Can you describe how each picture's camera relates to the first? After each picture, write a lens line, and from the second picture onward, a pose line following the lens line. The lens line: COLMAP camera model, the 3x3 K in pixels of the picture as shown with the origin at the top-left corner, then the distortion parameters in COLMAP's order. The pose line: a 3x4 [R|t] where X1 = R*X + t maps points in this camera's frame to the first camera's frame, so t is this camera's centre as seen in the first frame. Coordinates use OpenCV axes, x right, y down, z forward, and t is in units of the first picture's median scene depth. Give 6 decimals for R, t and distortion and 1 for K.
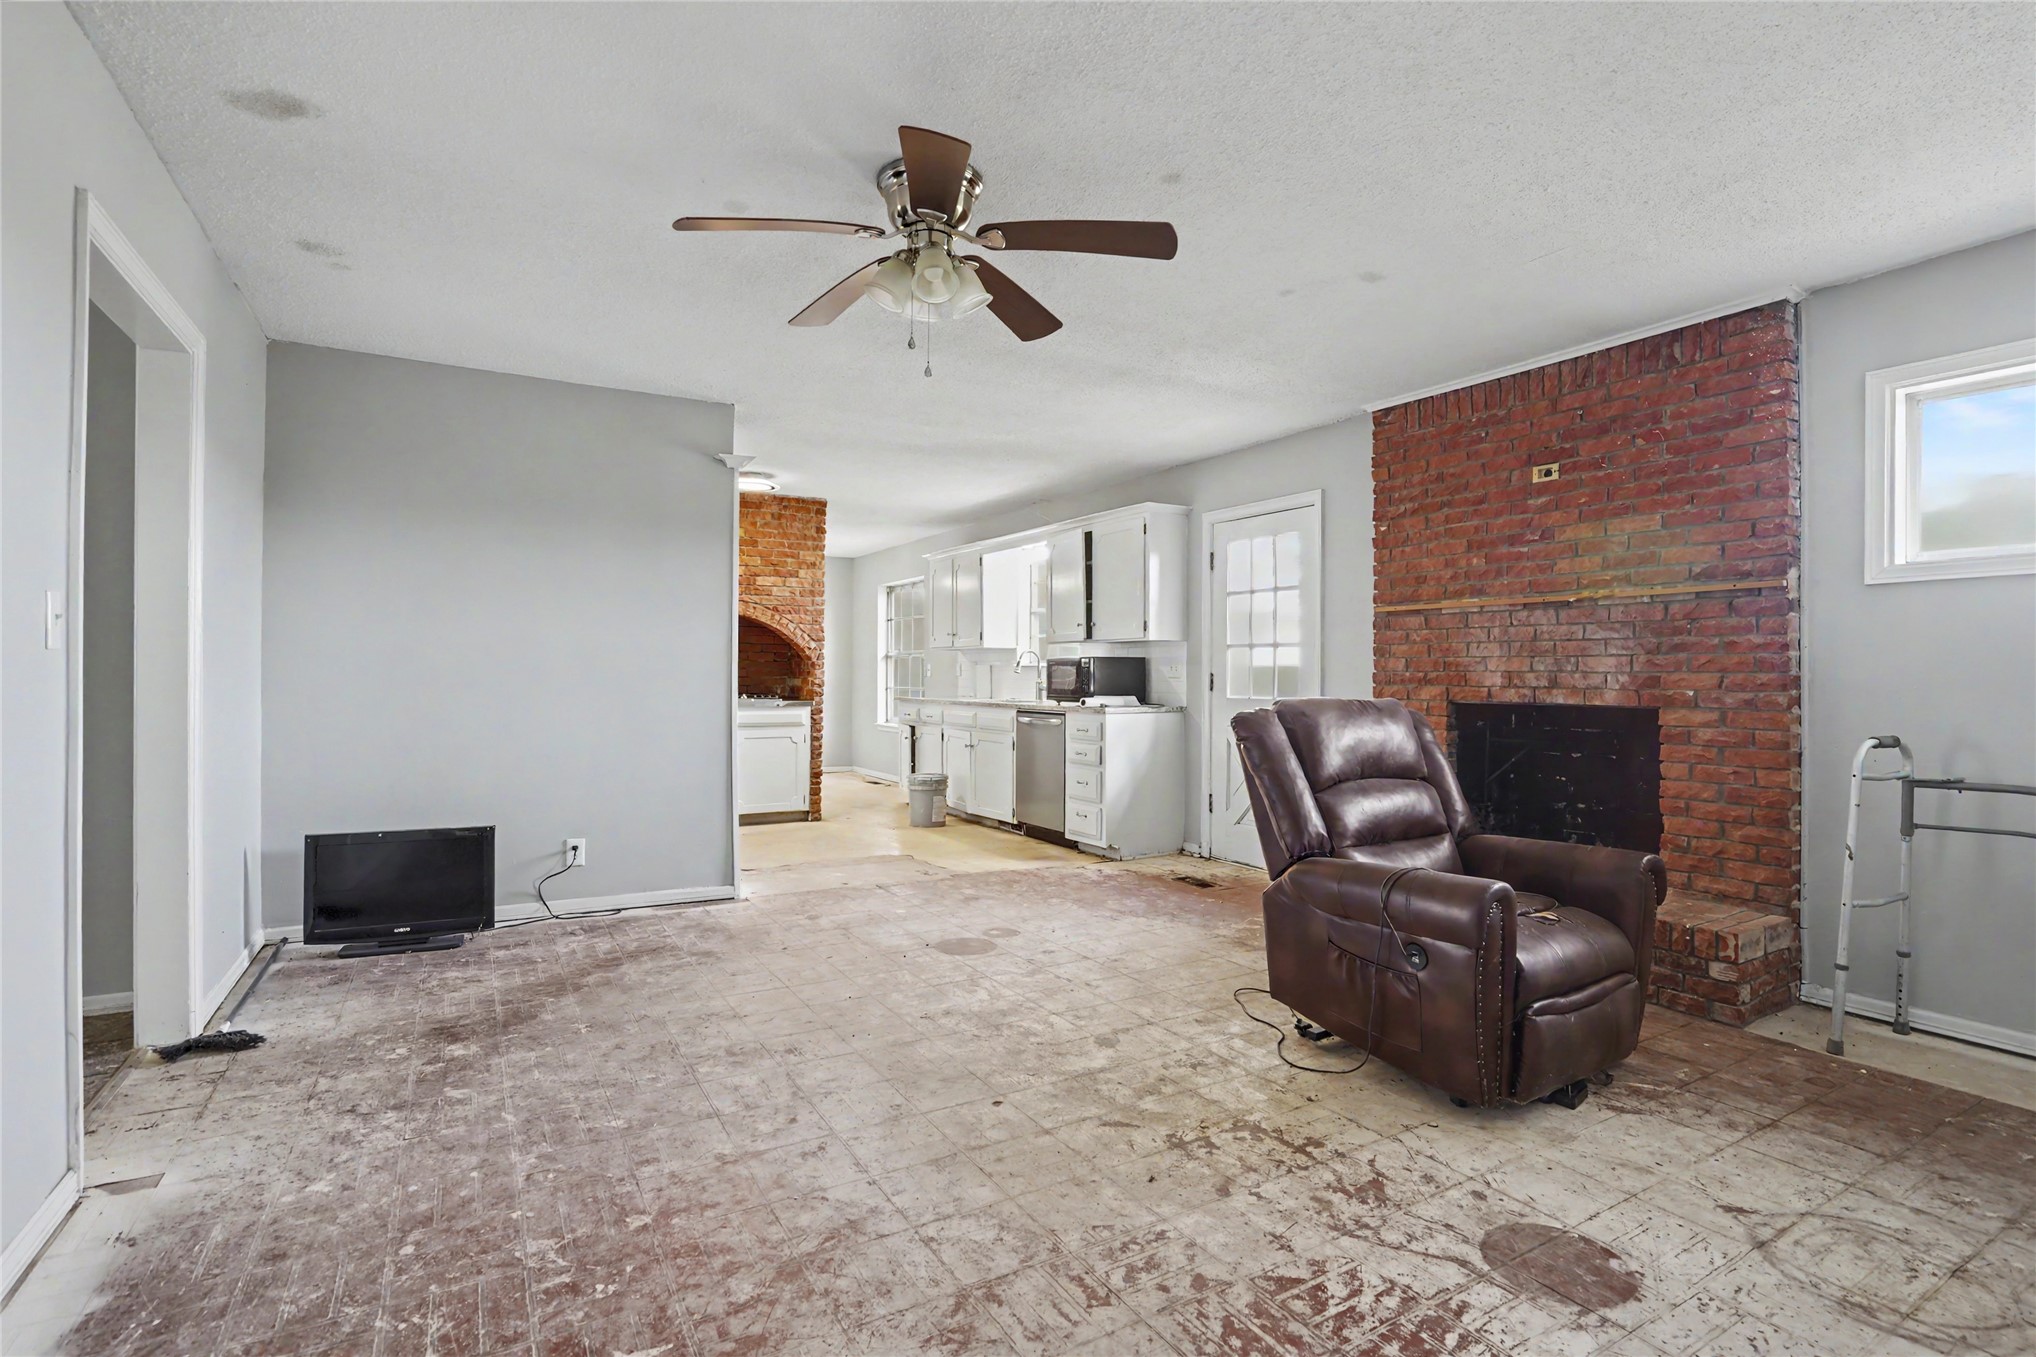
lens RADIAL K [[967.1, 0, 1018.0], [0, 967.1, 678.5], [0, 0, 1]] dist [-0.049637, 0.026360]
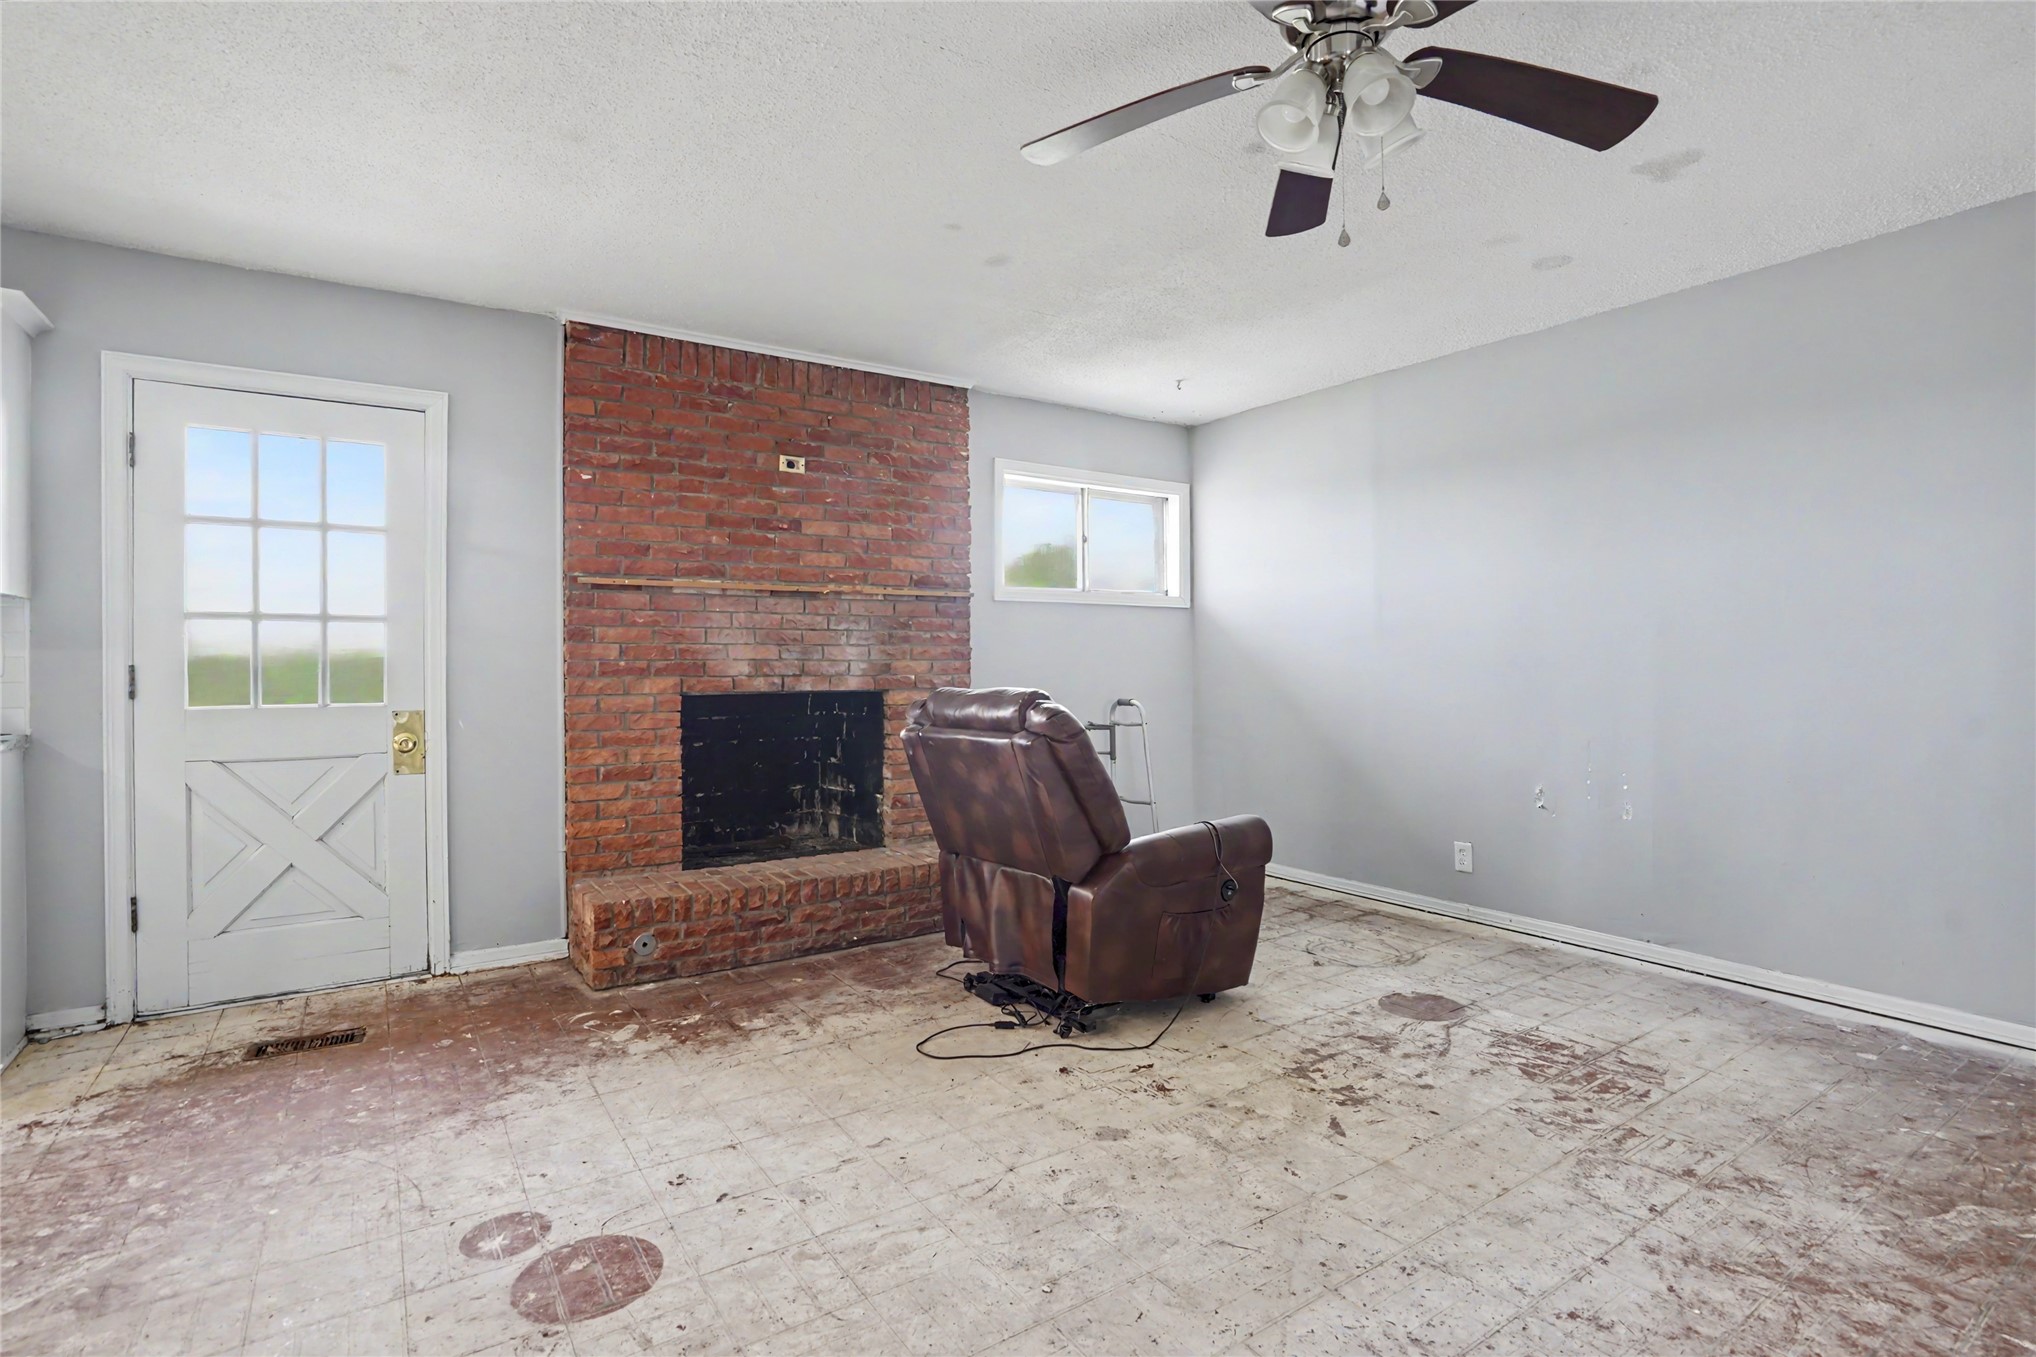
lens RADIAL K [[994.3, 0, 1013.1], [0, 994.3, 668.2], [0, 0, 1]] dist [-0.065373, 0.031049]
pose [[-0.061069, -0.010726, 0.998076, -0.582297], [0.008841, 0.999897, 0.011286, -0.009222], [-0.998094, 0.009513, -0.060968, 0.939781]]
